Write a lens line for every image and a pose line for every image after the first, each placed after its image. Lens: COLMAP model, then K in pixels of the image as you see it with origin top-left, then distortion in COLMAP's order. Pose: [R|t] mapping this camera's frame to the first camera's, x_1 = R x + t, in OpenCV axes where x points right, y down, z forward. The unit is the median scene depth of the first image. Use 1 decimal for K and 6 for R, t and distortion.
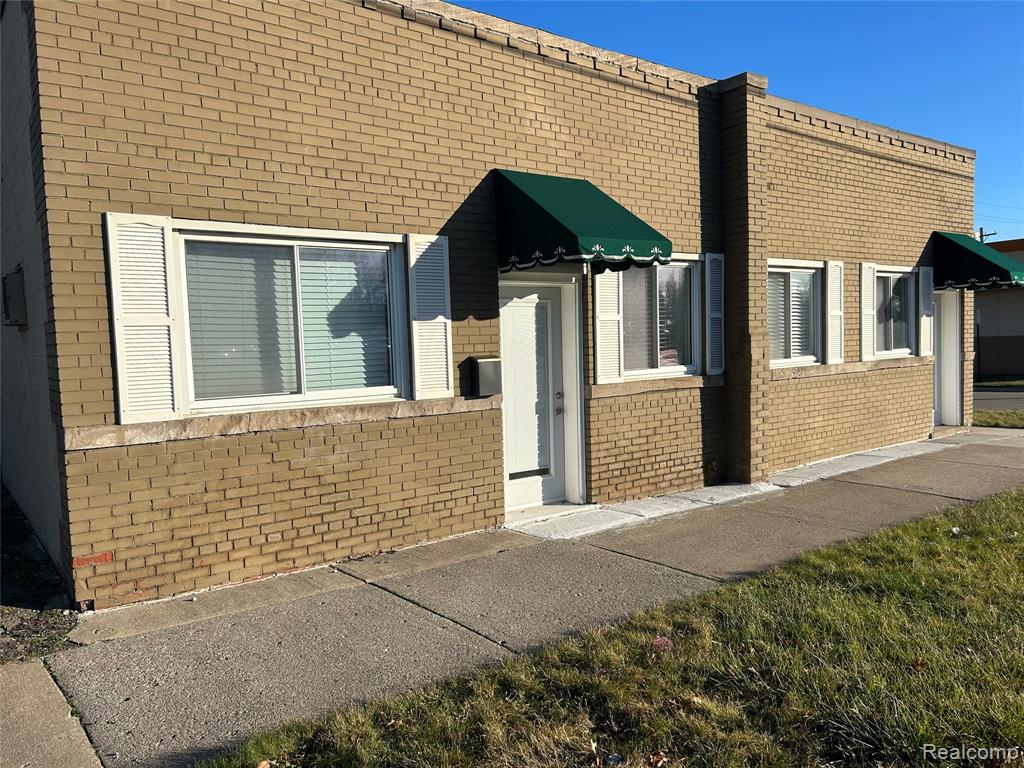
lens RADIAL K [[766.6, 0, 510.3], [0, 766.6, 385.6], [0, 0, 1]] dist [0.027006, -0.025873]
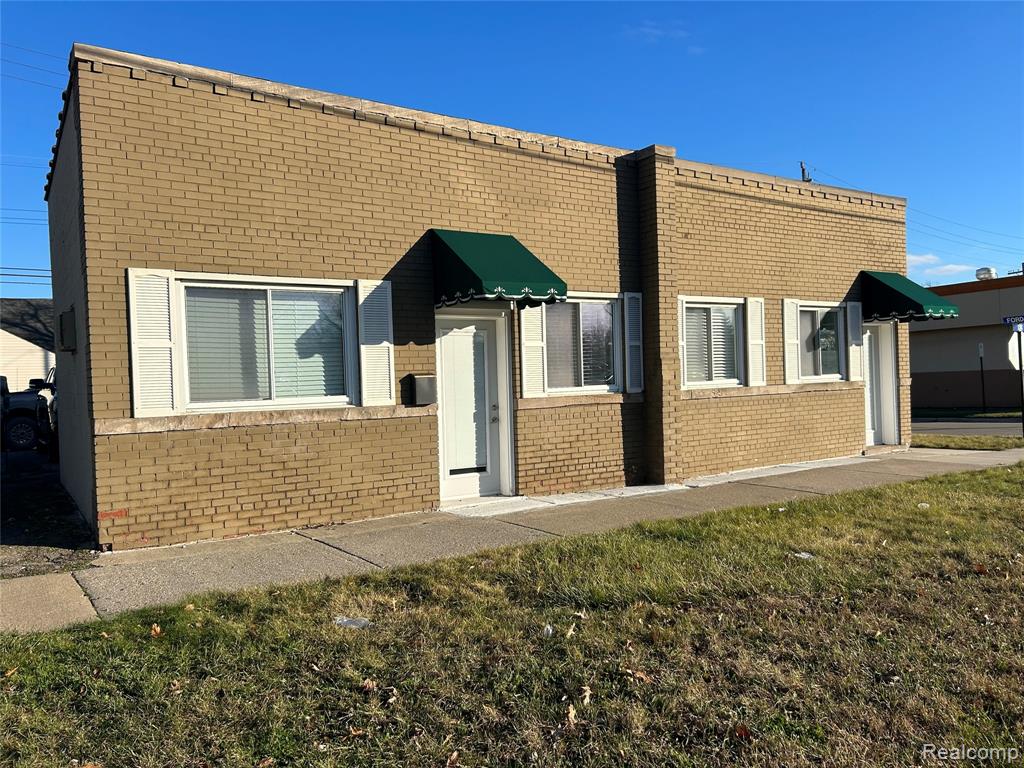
lens RADIAL K [[766.6, 0, 514.0], [0, 766.6, 386.1], [0, 0, 1]] dist [0.027006, -0.025873]
pose [[0.997736, -0.000345, -0.067250, 0.205958], [-0.002929, 0.998814, -0.048592, 0.043899], [0.067188, 0.048679, 0.996552, -0.261154]]
